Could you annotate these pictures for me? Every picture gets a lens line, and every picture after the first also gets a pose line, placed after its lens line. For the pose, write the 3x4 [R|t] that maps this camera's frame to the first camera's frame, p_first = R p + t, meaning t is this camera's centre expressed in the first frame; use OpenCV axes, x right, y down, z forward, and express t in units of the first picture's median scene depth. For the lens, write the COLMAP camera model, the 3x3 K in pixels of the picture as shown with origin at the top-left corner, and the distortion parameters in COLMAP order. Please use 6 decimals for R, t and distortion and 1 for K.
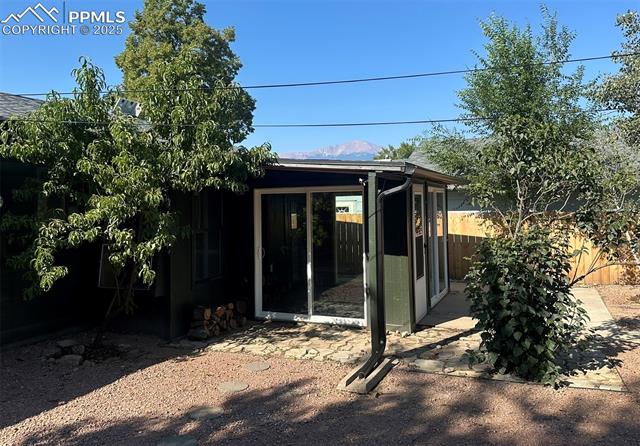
lens RADIAL K [[544.2, 0, 319.3], [0, 544.2, 196.2], [0, 0, 1]] dist [0.000221, 0.000623]
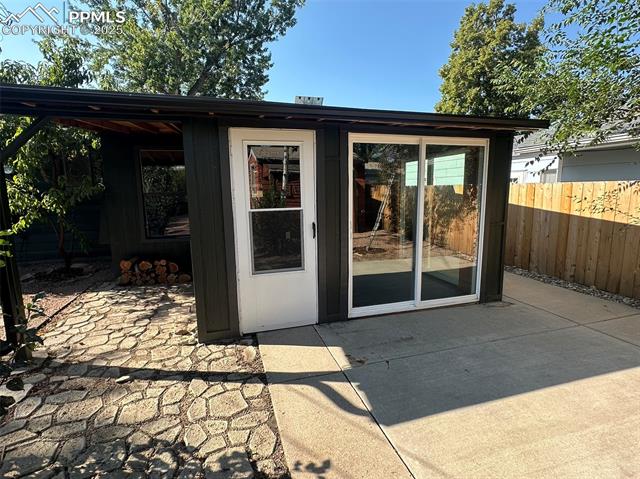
lens RADIAL K [[334.4, 0, 320.0], [0, 334.4, 239.5], [0, 0, 1]] dist [0.000054, 0.000002]
pose [[0.634521, 0.129820, -0.761925, 0.527722], [0.009568, 0.984398, 0.175694, 0.033437], [0.772846, -0.118772, 0.623379, 0.766612]]
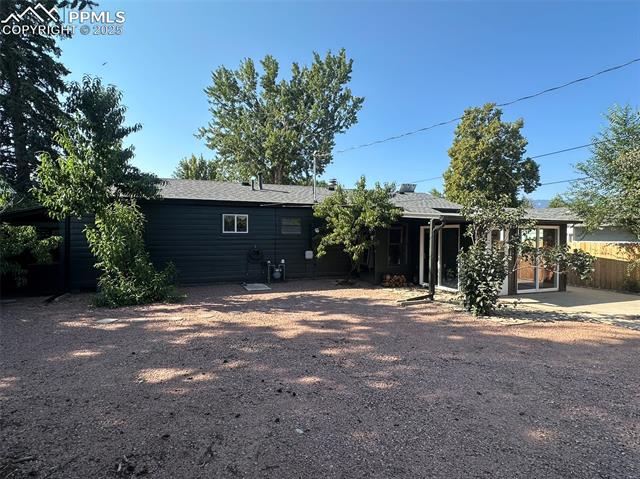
lens RADIAL K [[334.4, 0, 320.0], [0, 334.4, 239.5], [0, 0, 1]] dist [0.000054, 0.000002]
pose [[0.686203, 0.028126, -0.726866, 0.590176], [-0.007496, 0.999473, 0.031598, -0.000033], [0.727372, -0.016235, 0.686052, -0.226330]]
